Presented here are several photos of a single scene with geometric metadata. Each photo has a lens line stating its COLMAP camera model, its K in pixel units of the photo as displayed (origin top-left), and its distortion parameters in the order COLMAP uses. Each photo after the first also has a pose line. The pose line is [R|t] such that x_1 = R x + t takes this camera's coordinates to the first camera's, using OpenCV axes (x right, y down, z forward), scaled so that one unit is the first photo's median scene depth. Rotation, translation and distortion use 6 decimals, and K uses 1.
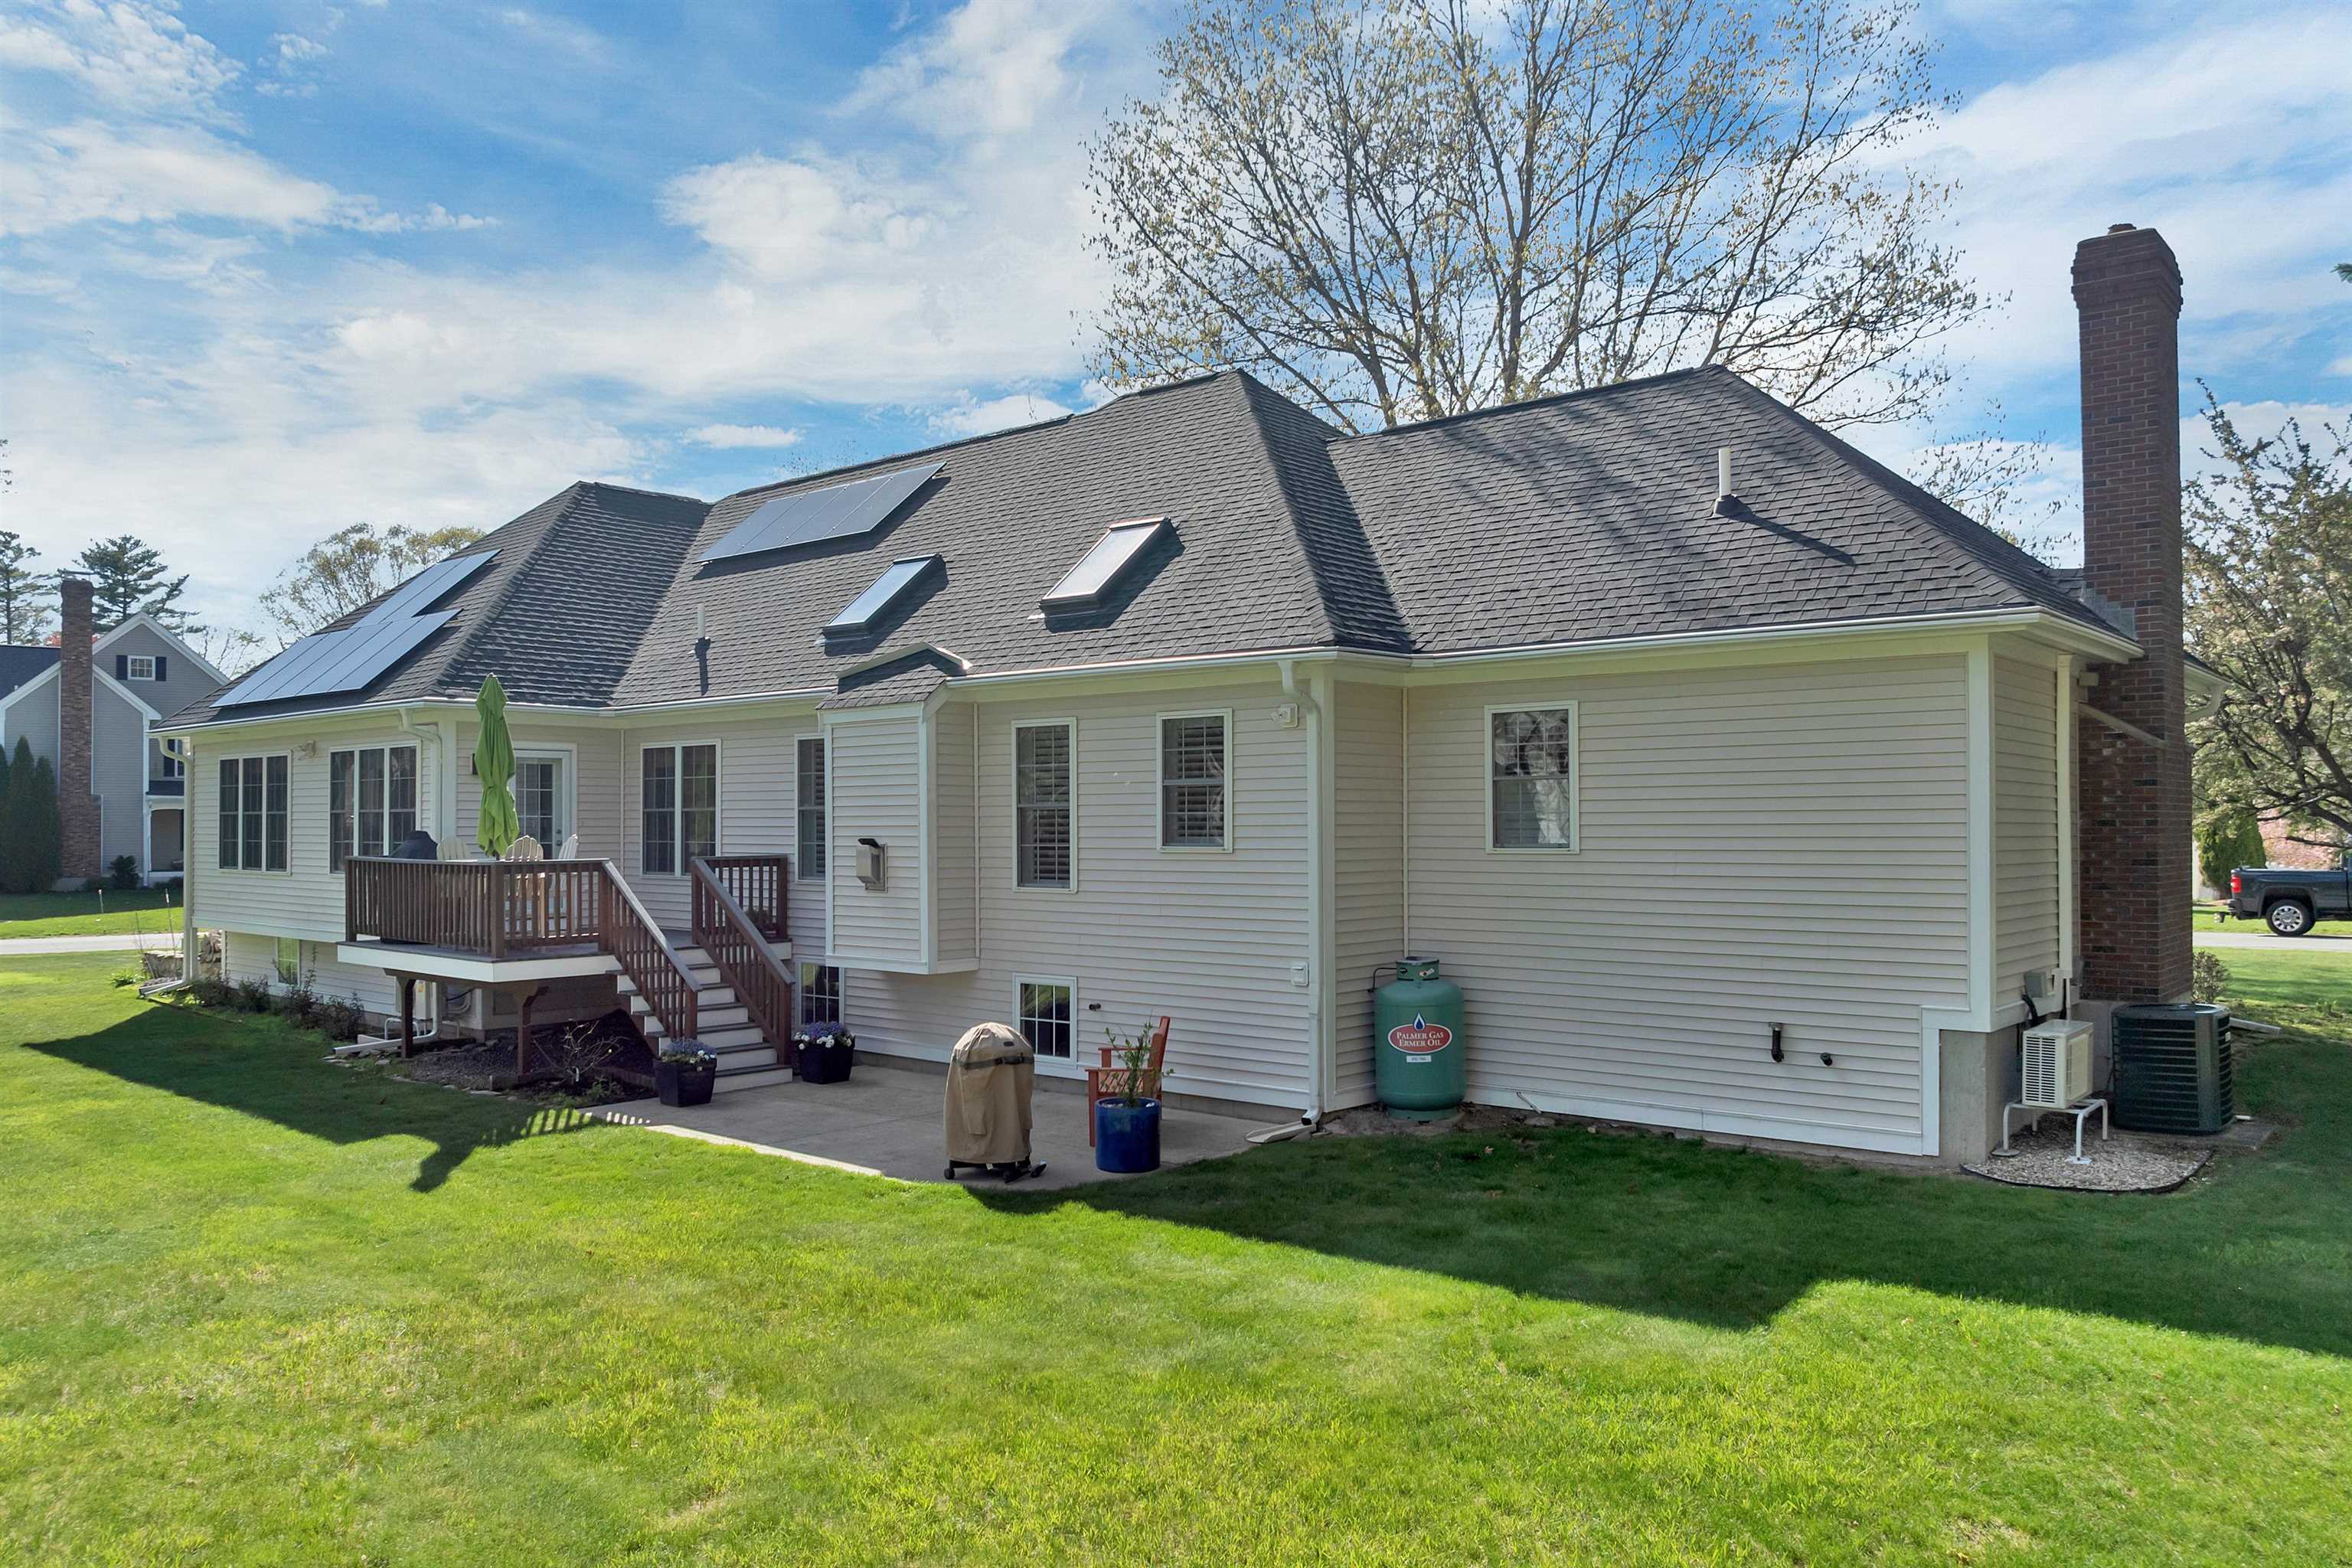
lens RADIAL K [[1683.9, 0, 1176.0], [0, 1683.9, 784.0], [0, 0, 1]] dist [-0.022746, -0.001311]
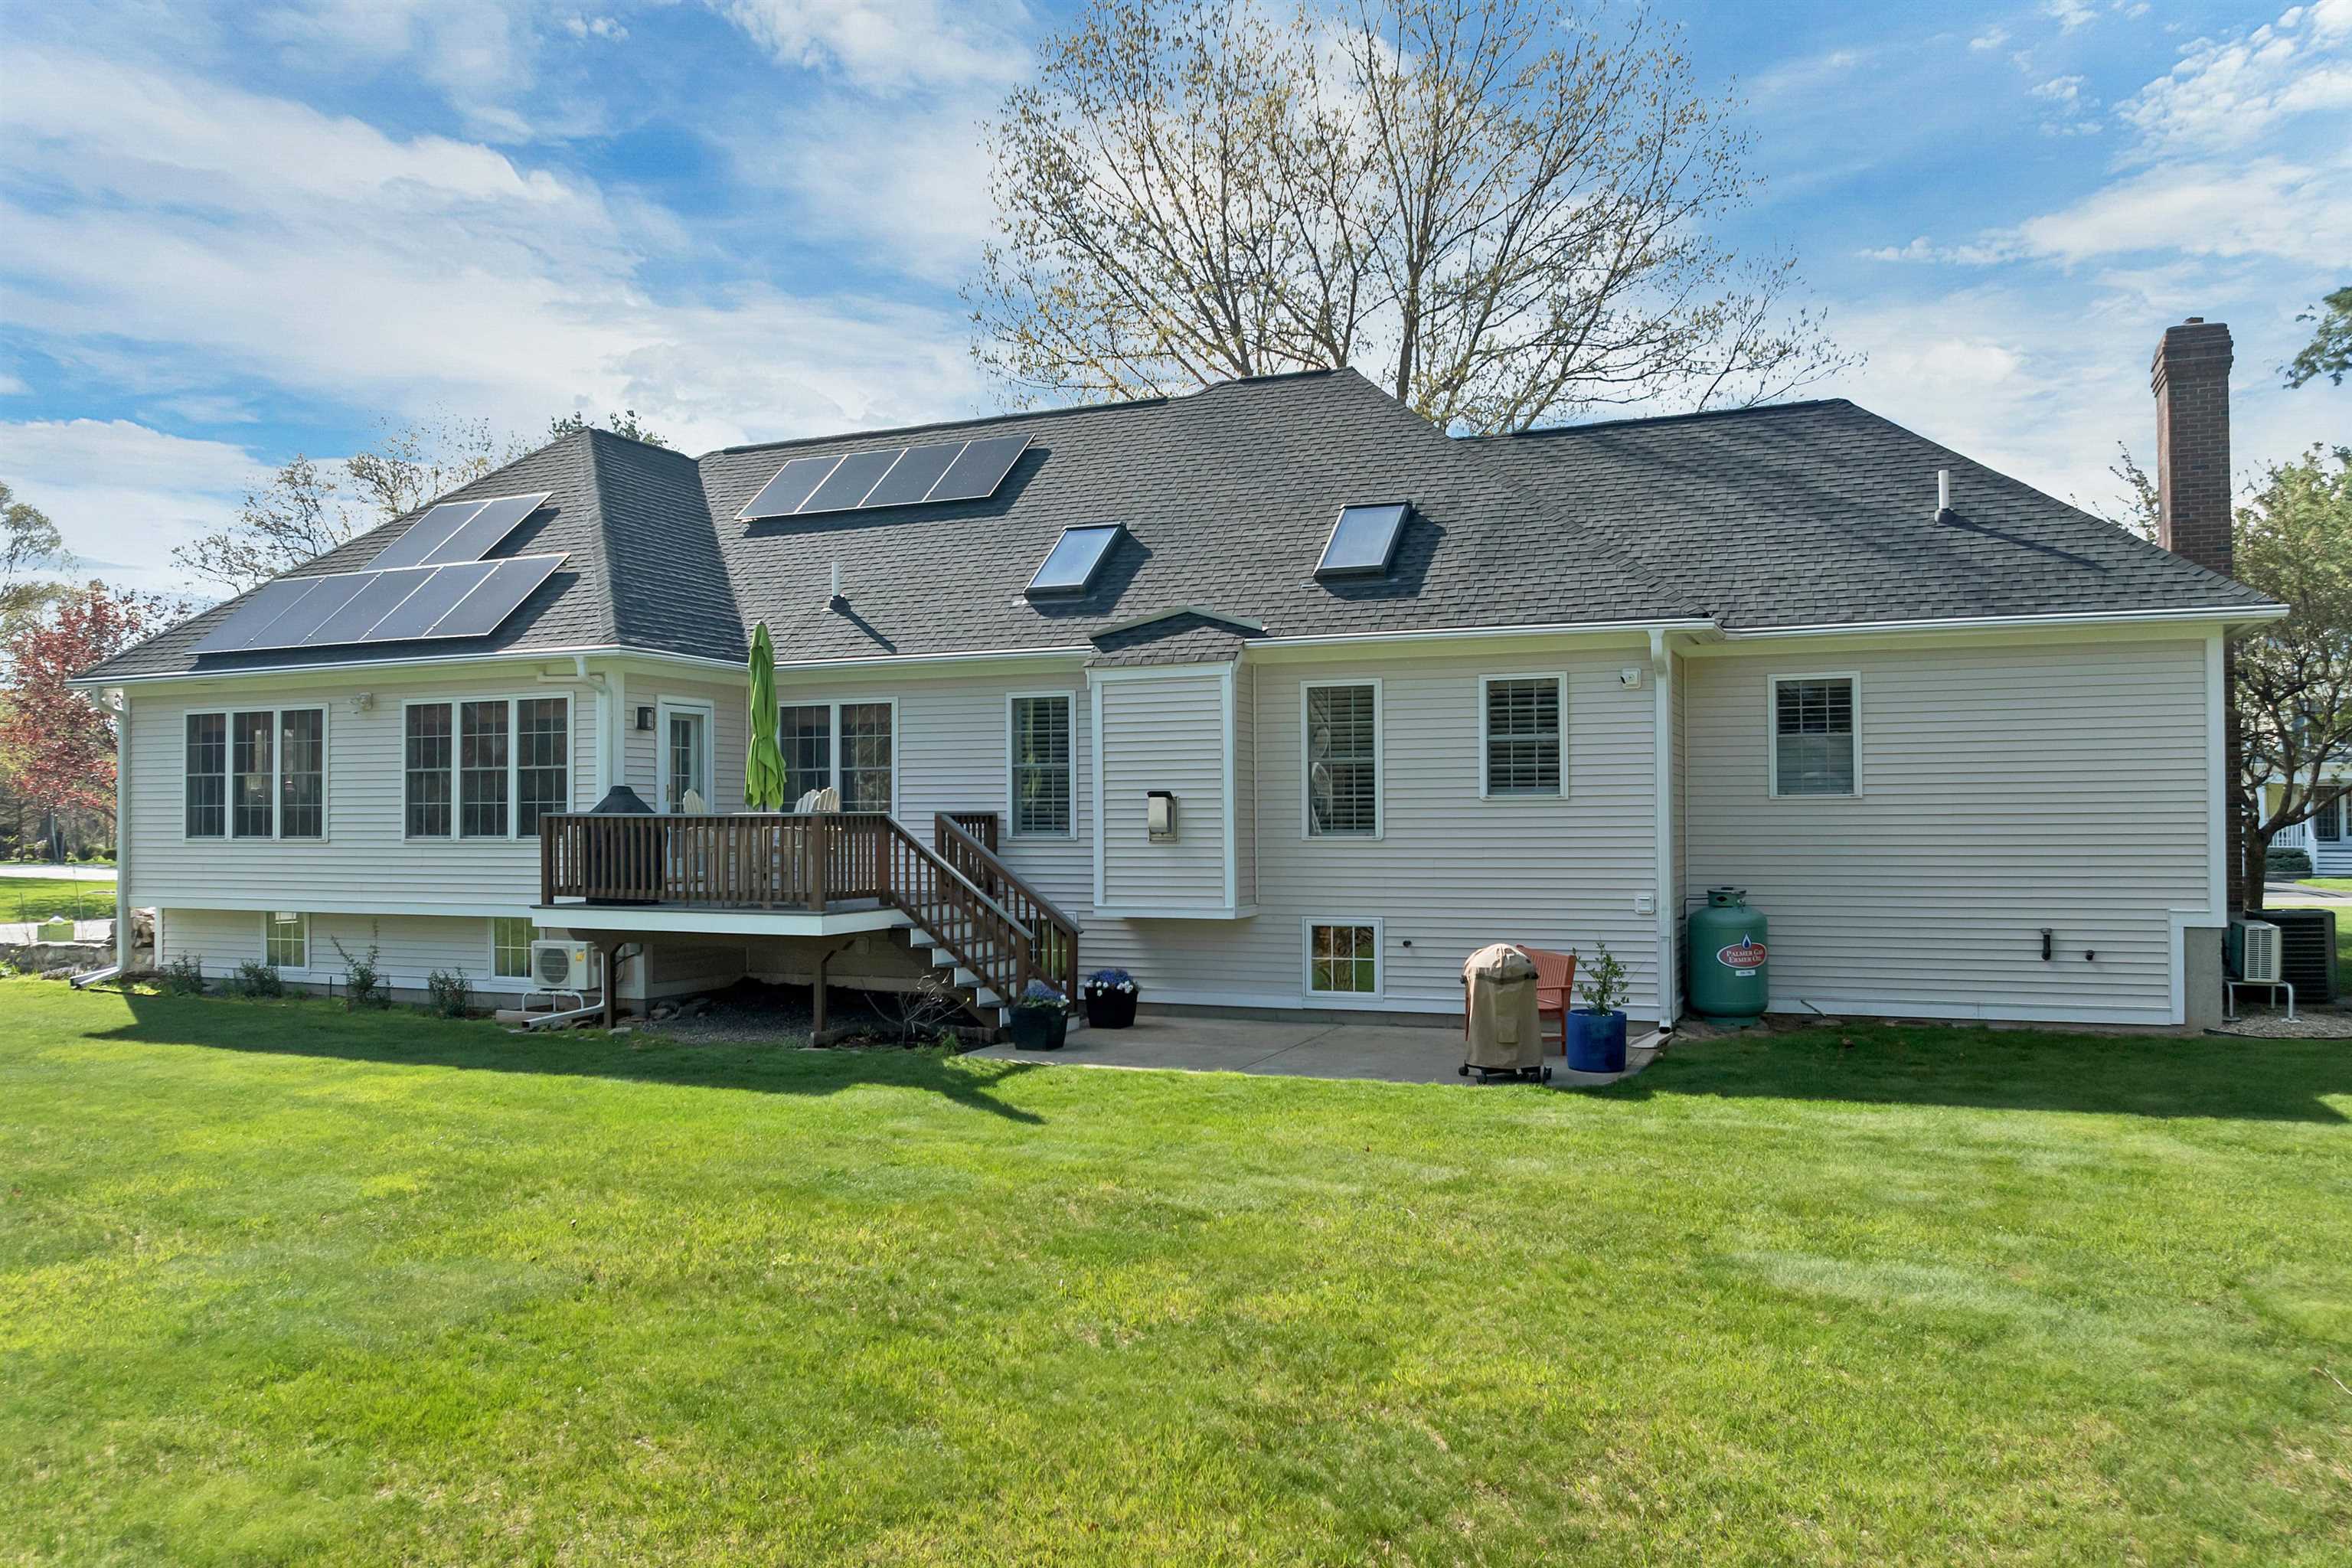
lens RADIAL K [[1683.9, 0, 1176.0], [0, 1683.9, 784.0], [0, 0, 1]] dist [-0.022746, -0.001311]
pose [[0.951180, 0.005117, 0.308596, -0.514138], [-0.004996, 0.999987, -0.001182, 0.030068], [-0.308598, -0.000418, 0.951193, 0.005751]]
